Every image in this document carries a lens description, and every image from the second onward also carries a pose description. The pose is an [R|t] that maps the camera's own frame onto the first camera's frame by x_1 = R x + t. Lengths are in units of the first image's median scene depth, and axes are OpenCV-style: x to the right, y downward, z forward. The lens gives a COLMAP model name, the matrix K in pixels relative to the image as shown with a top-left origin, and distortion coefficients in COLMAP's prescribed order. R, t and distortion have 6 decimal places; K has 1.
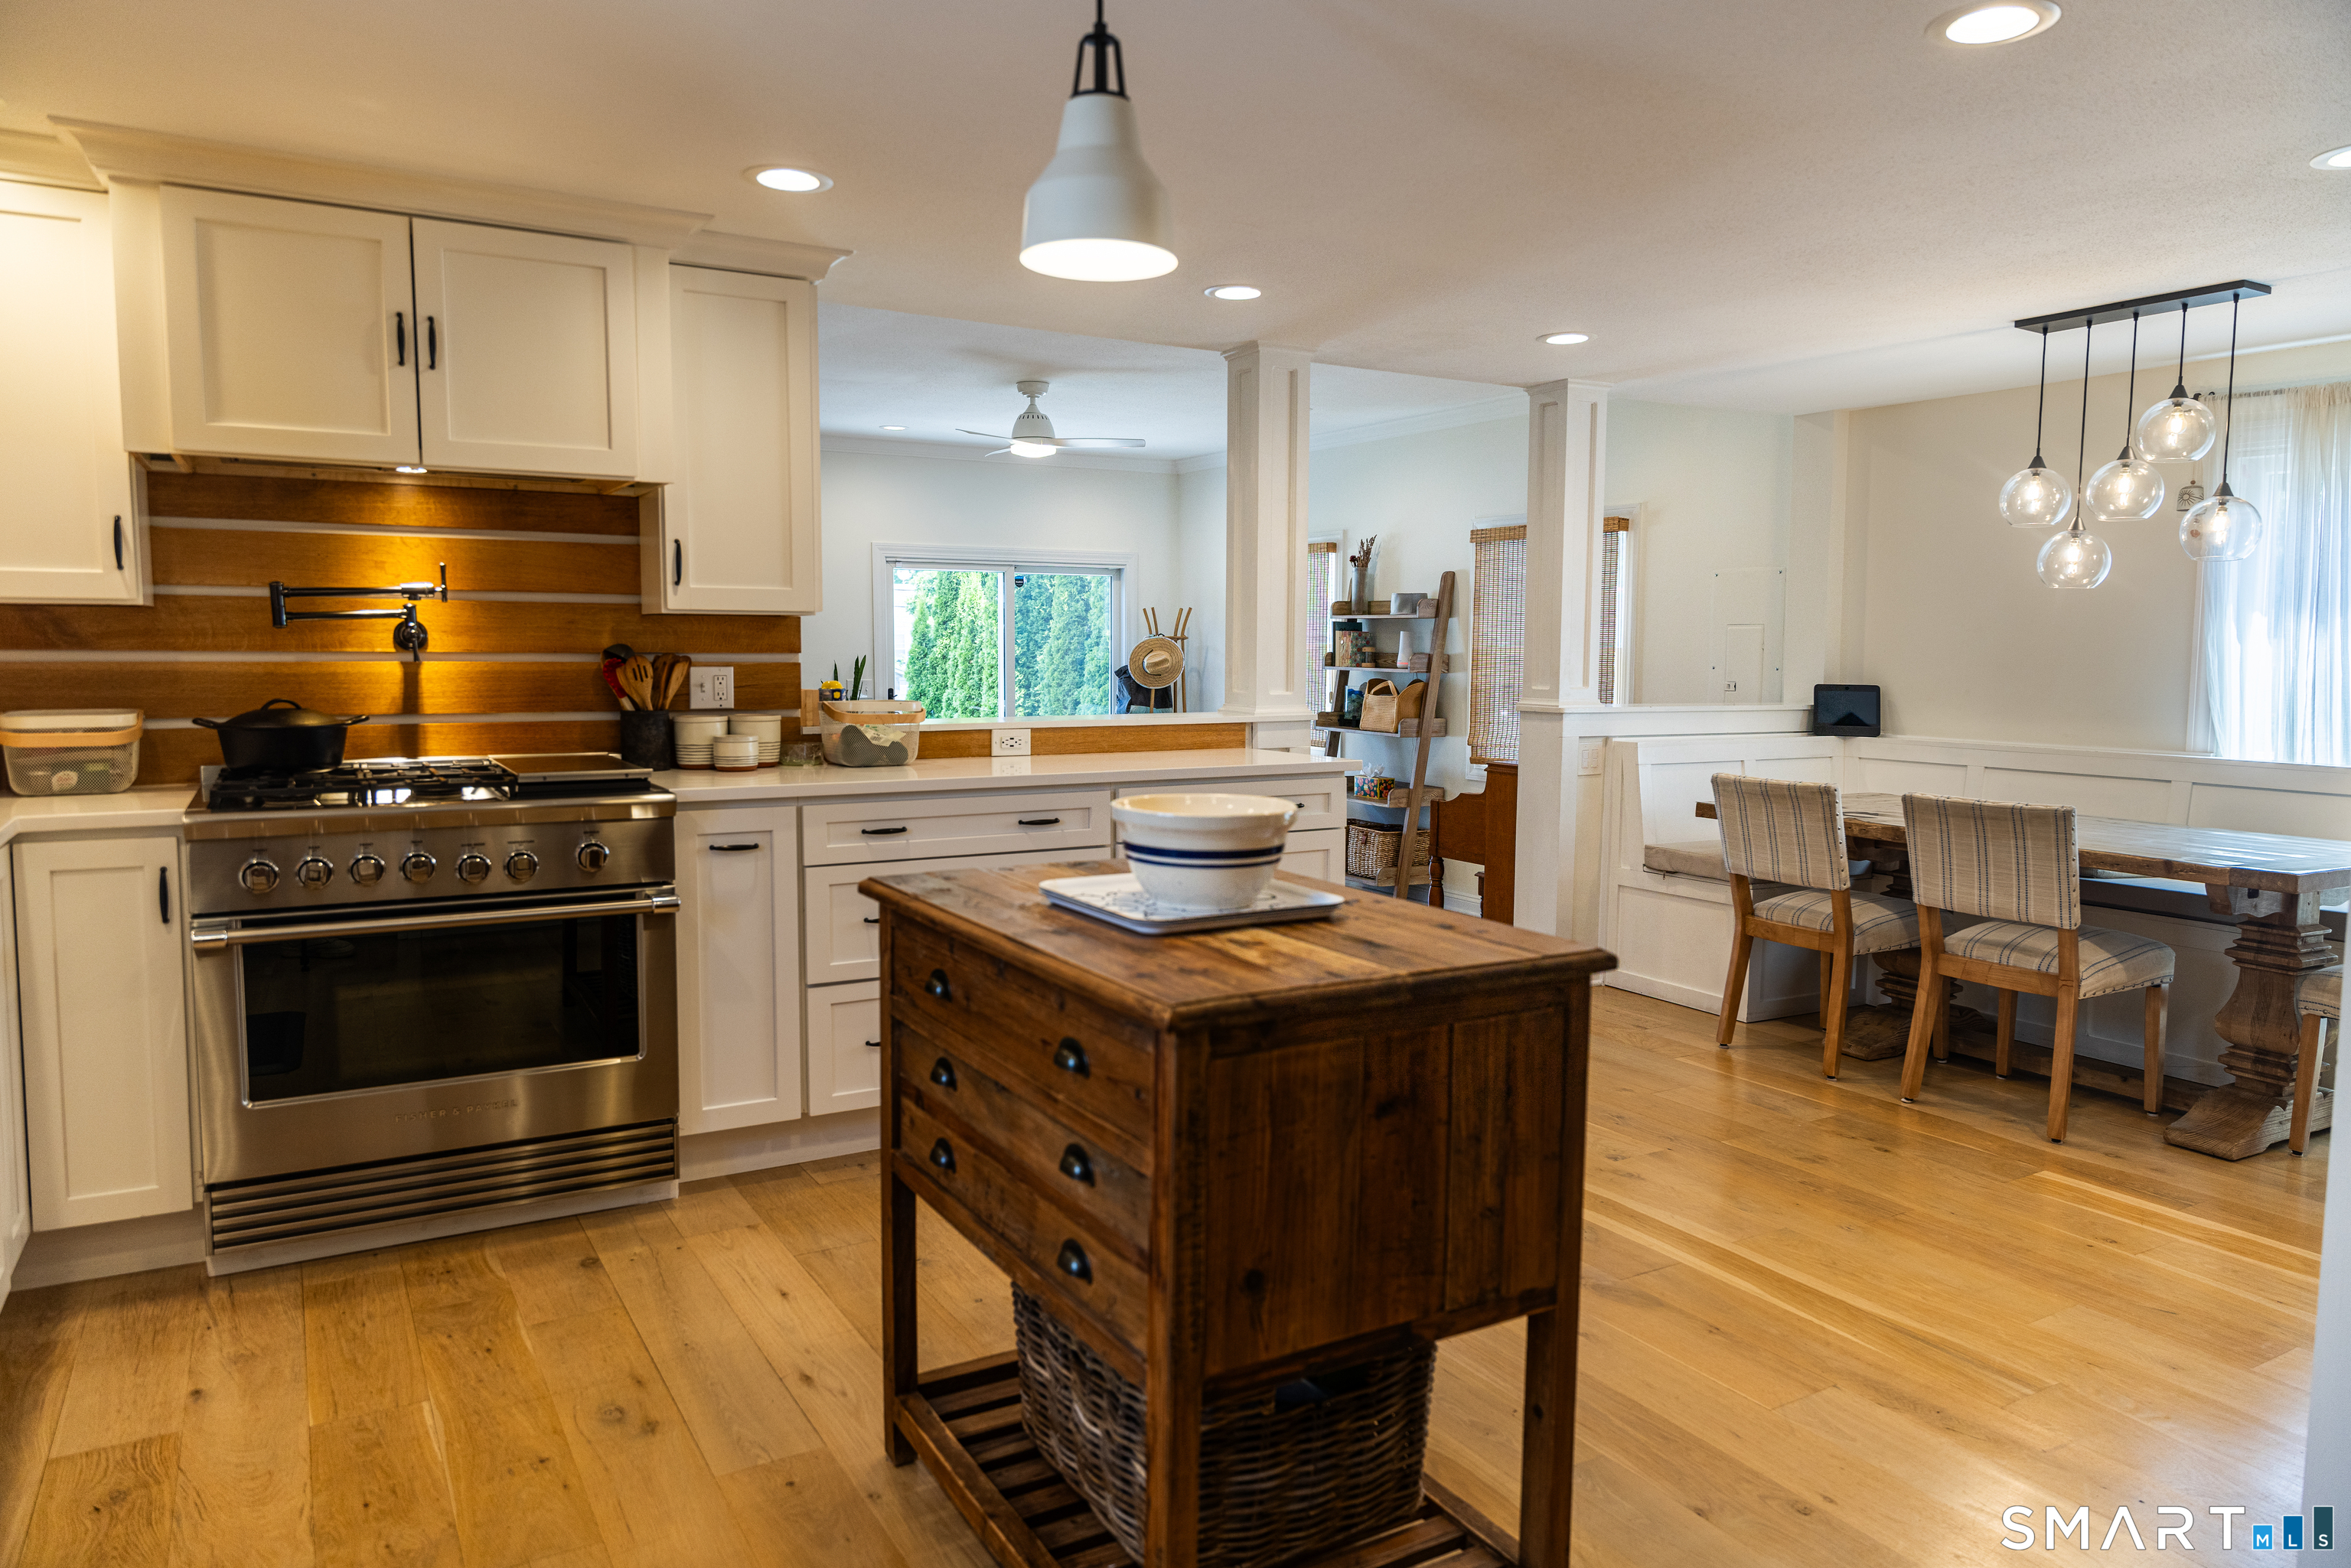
lens RADIAL K [[1520.1, 0, 1173.1], [0, 1520.1, 769.2], [0, 0, 1]] dist [0.003641, -0.006297]
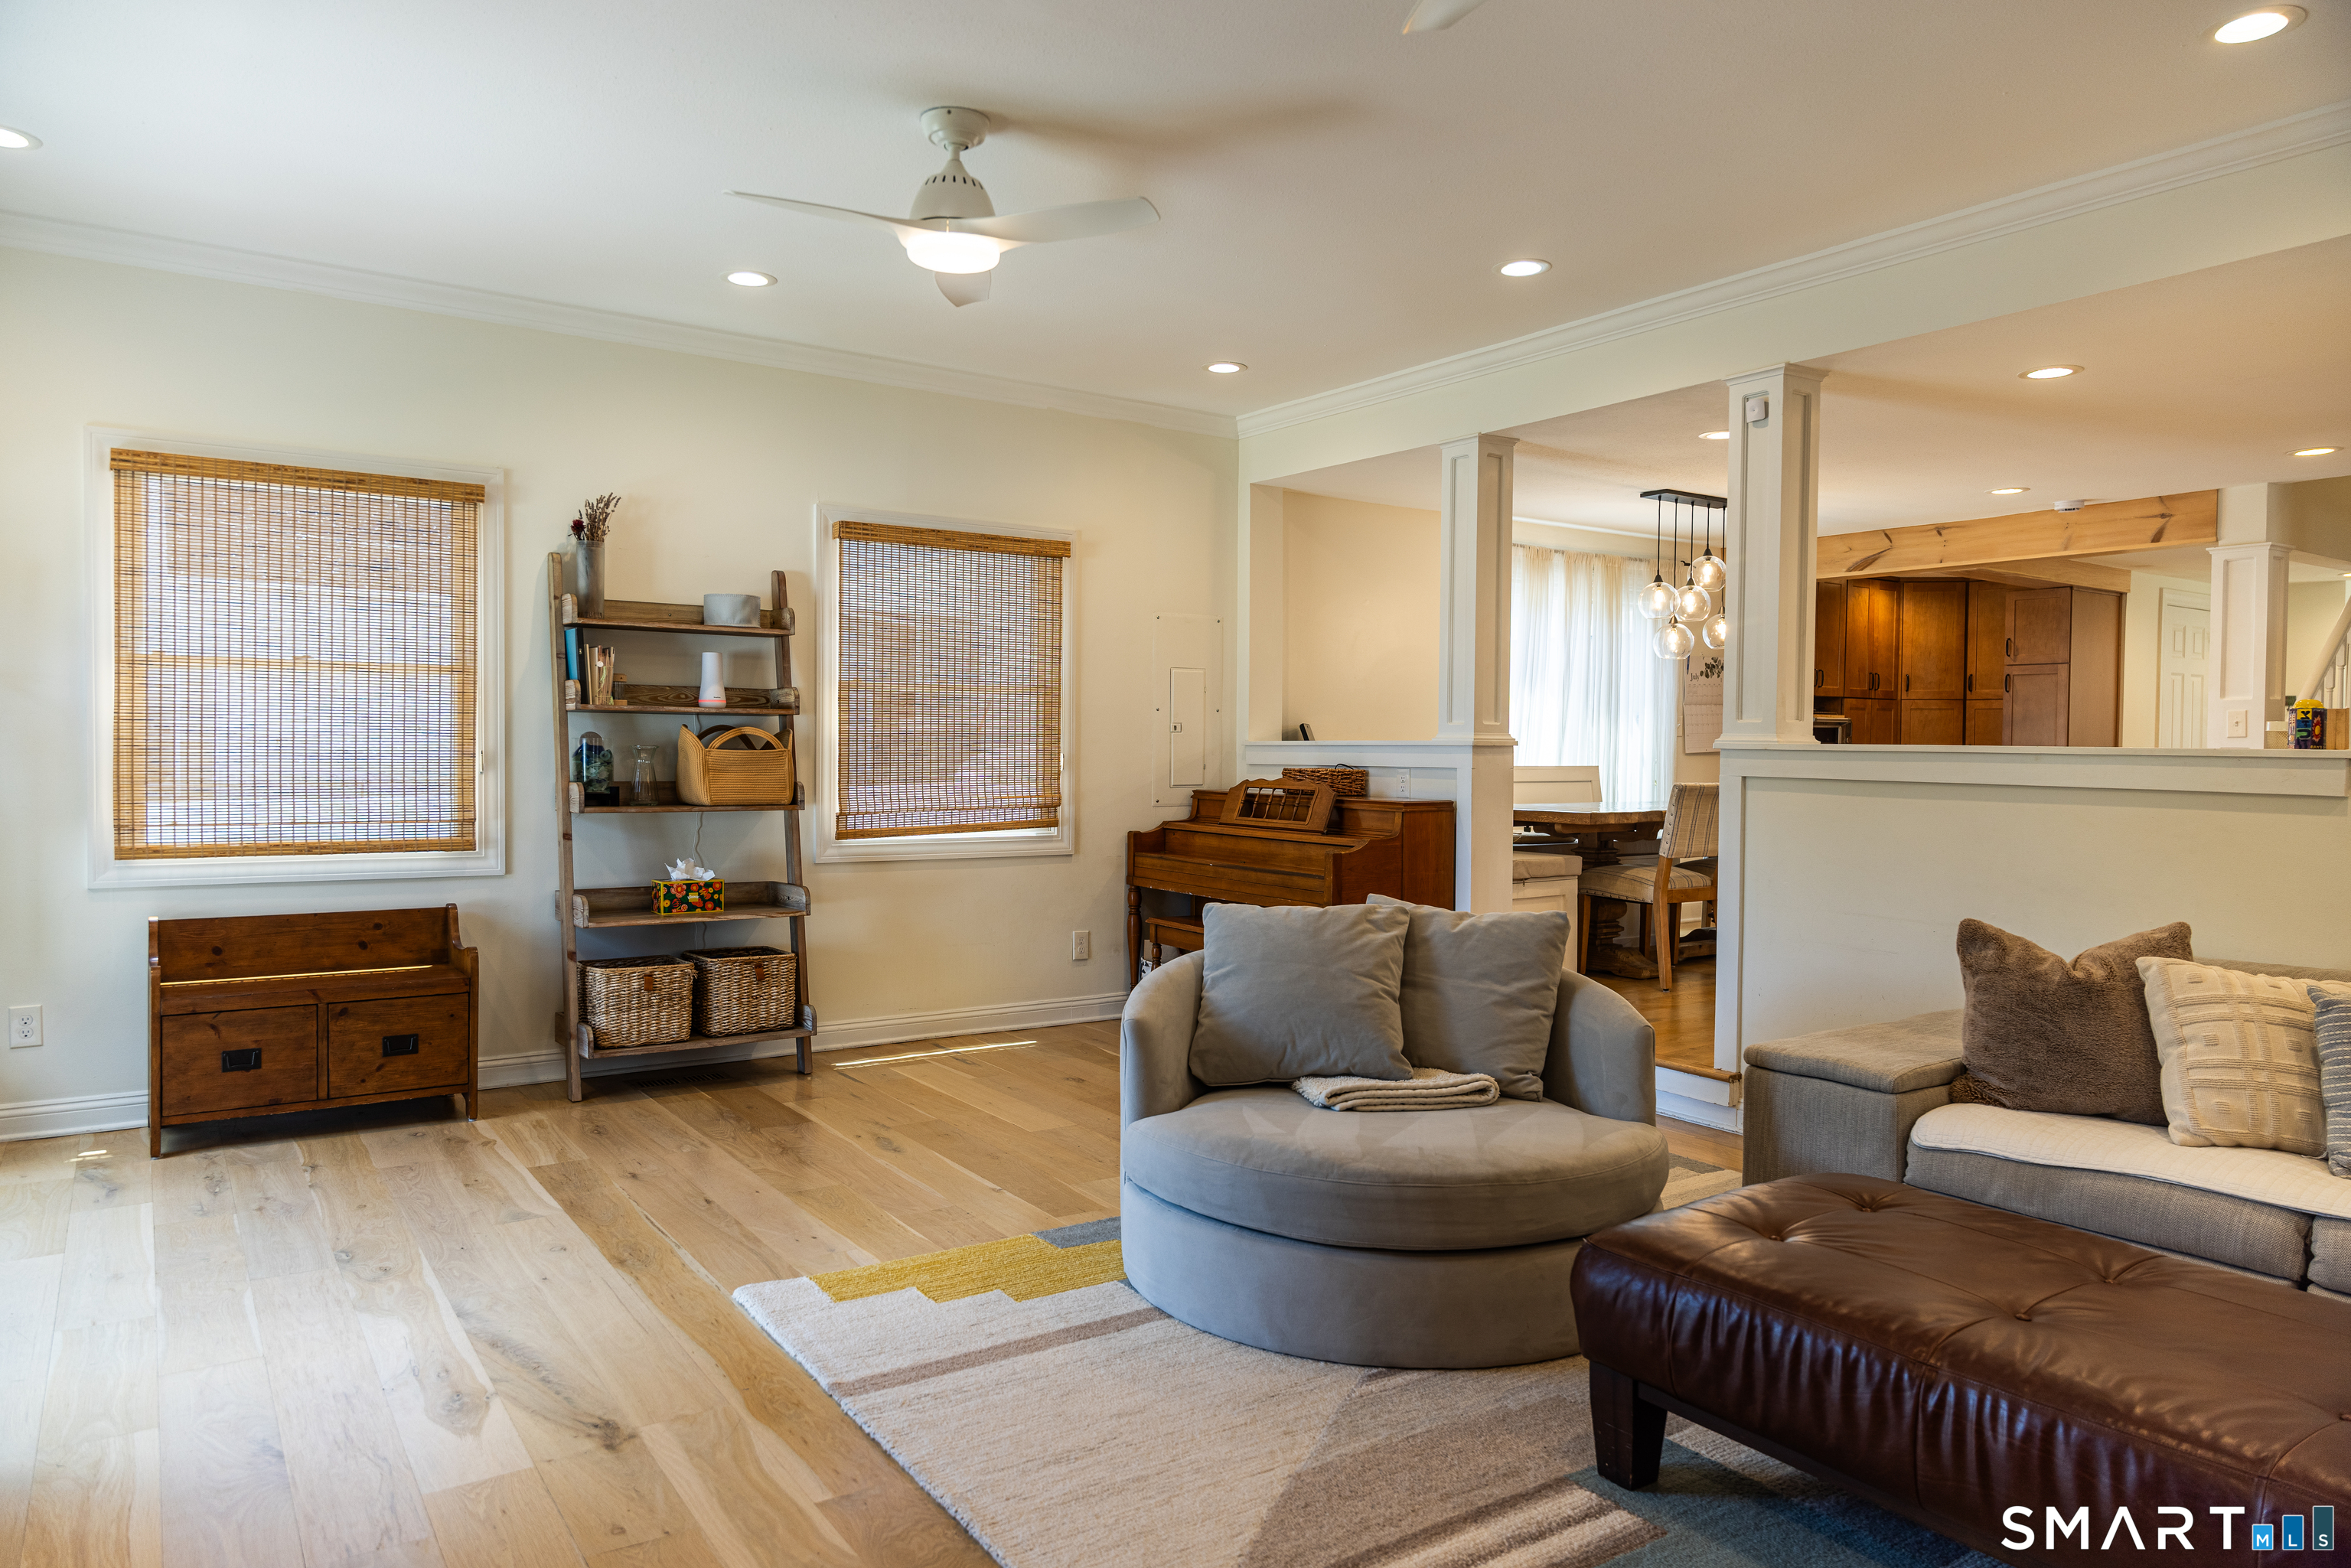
lens RADIAL K [[1520.1, 0, 1169.8], [0, 1520.1, 787.8], [0, 0, 1]] dist [0.003641, -0.006297]
pose [[-0.074270, -0.038249, 0.996504, -1.113110], [0.072898, 0.996383, 0.043677, -0.099391], [-0.994570, 0.075887, -0.071213, 1.827794]]
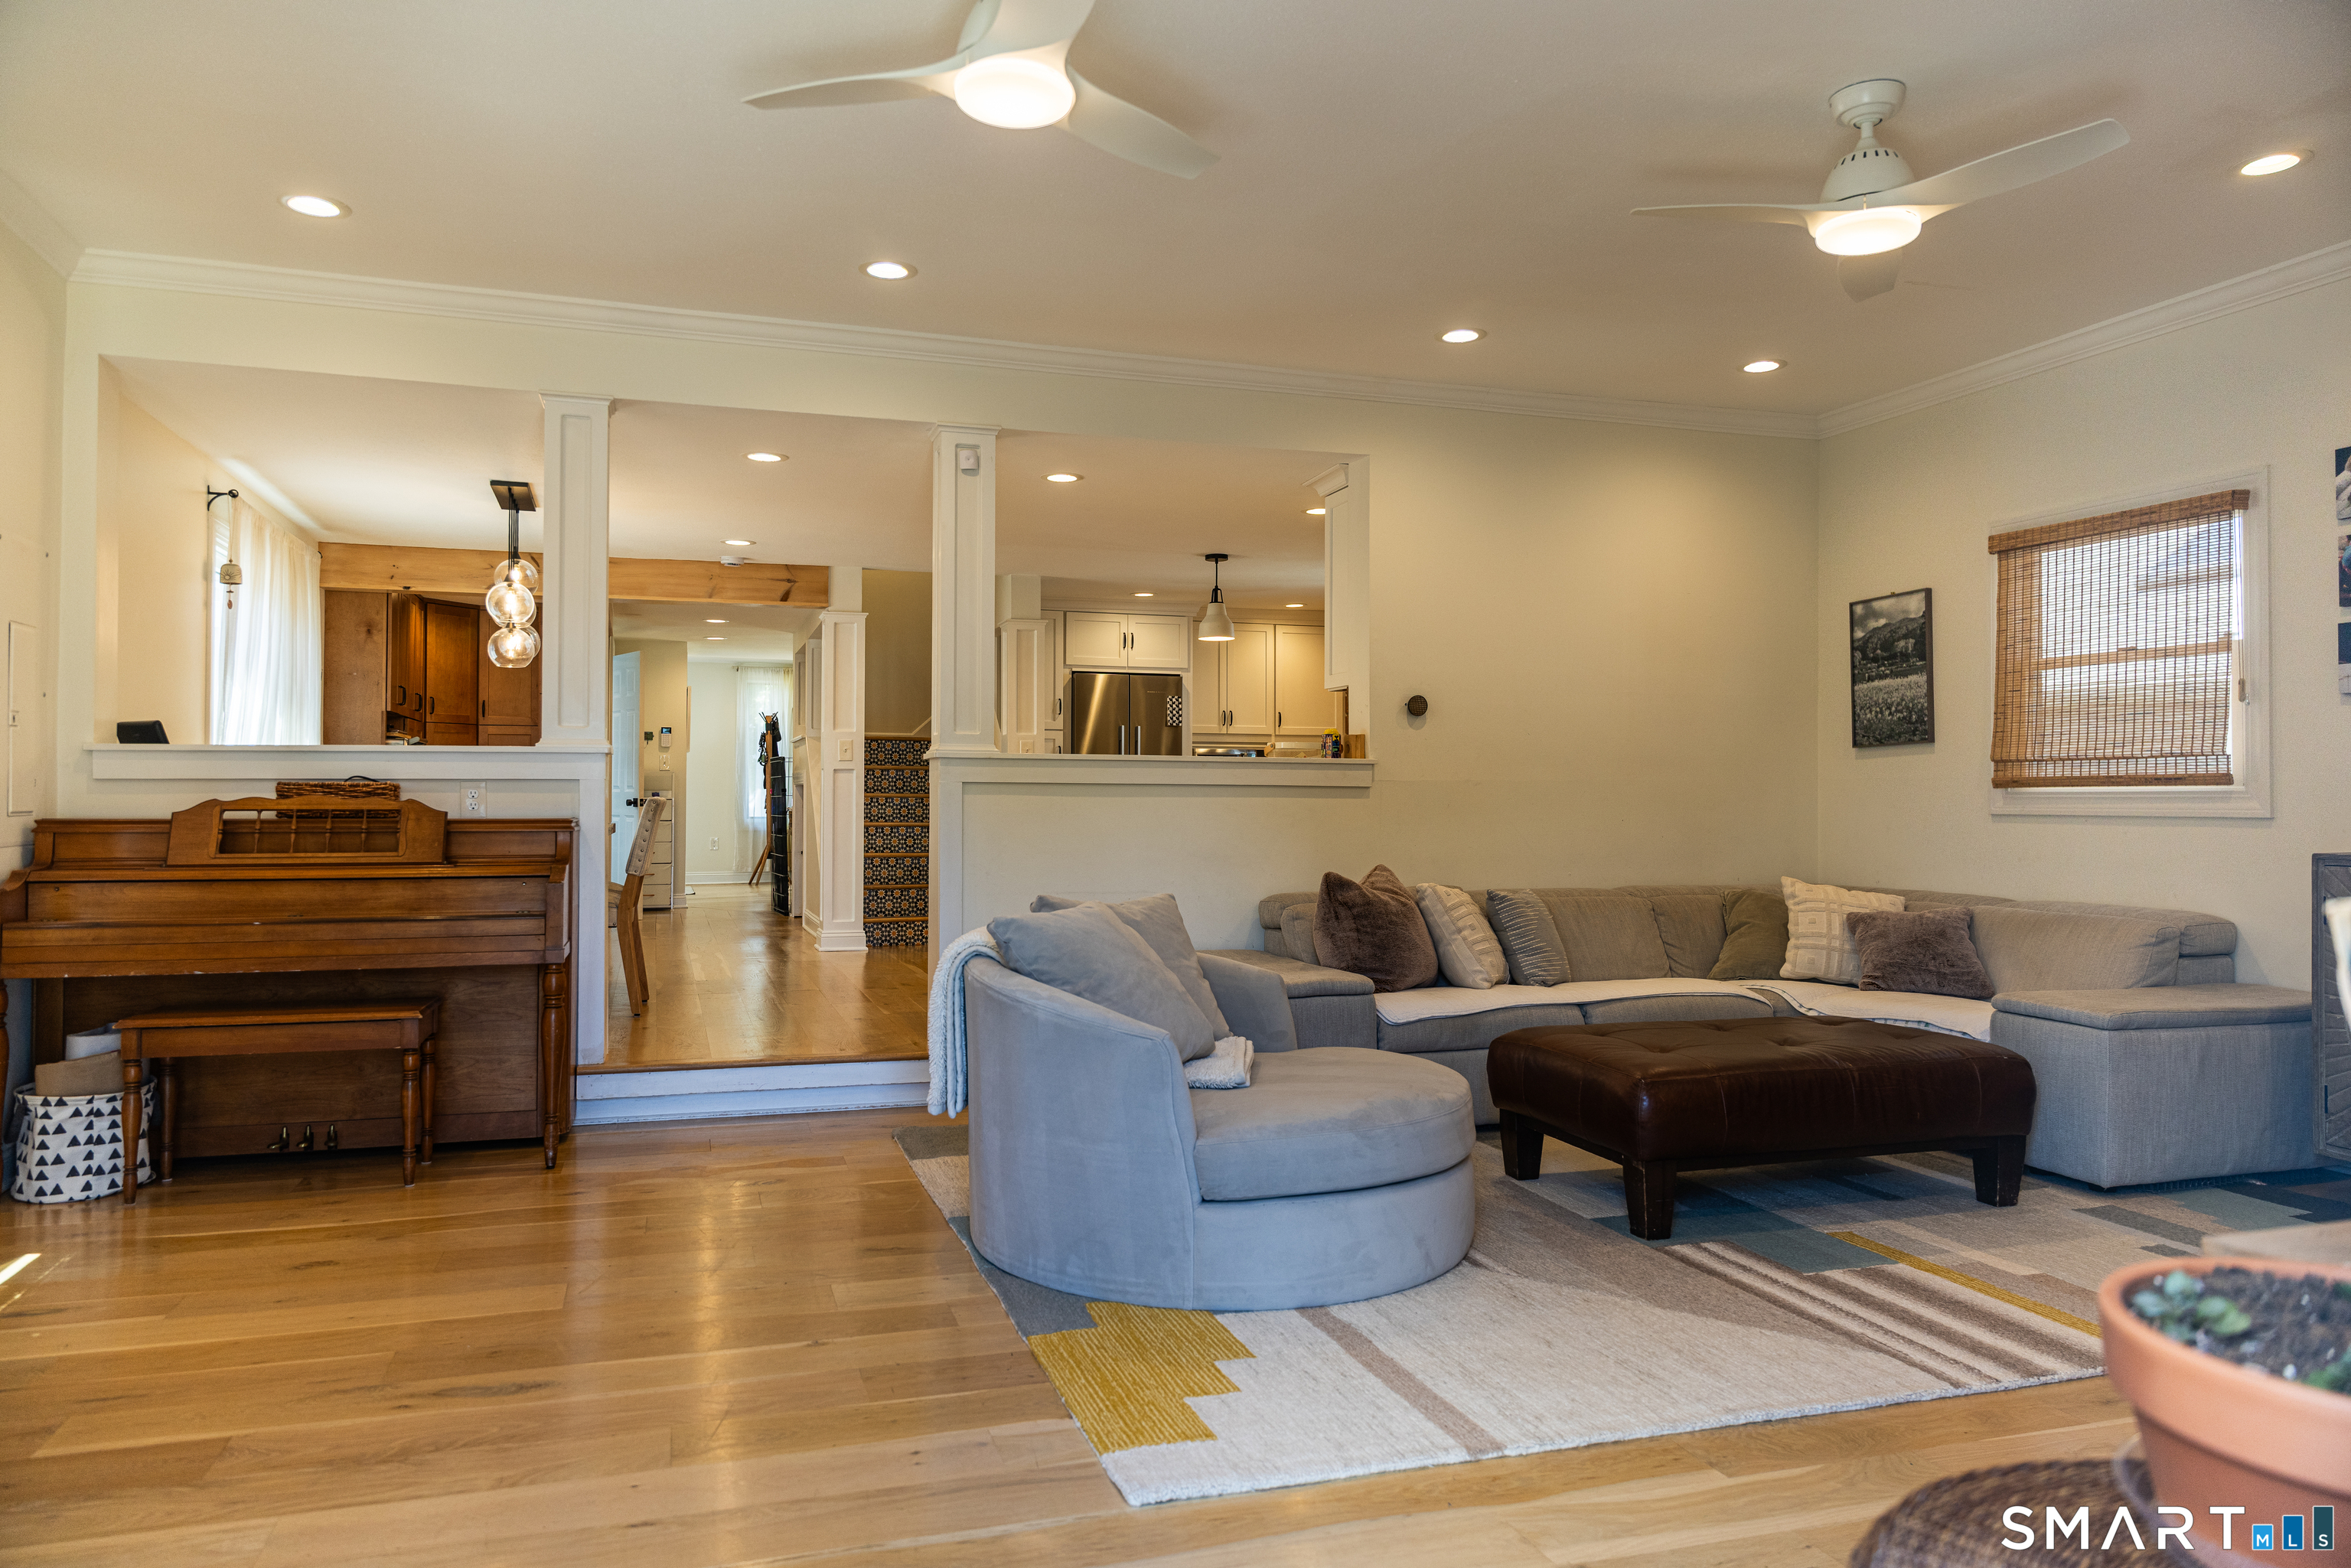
lens RADIAL K [[1520.1, 0, 1174.8], [0, 1520.1, 781.0], [0, 0, 1]] dist [0.003641, -0.006297]
pose [[-0.979277, -0.008639, 0.202341, -0.398530], [0.006008, 0.997411, 0.071663, -0.119642], [-0.202436, 0.071394, -0.976690, 2.576934]]
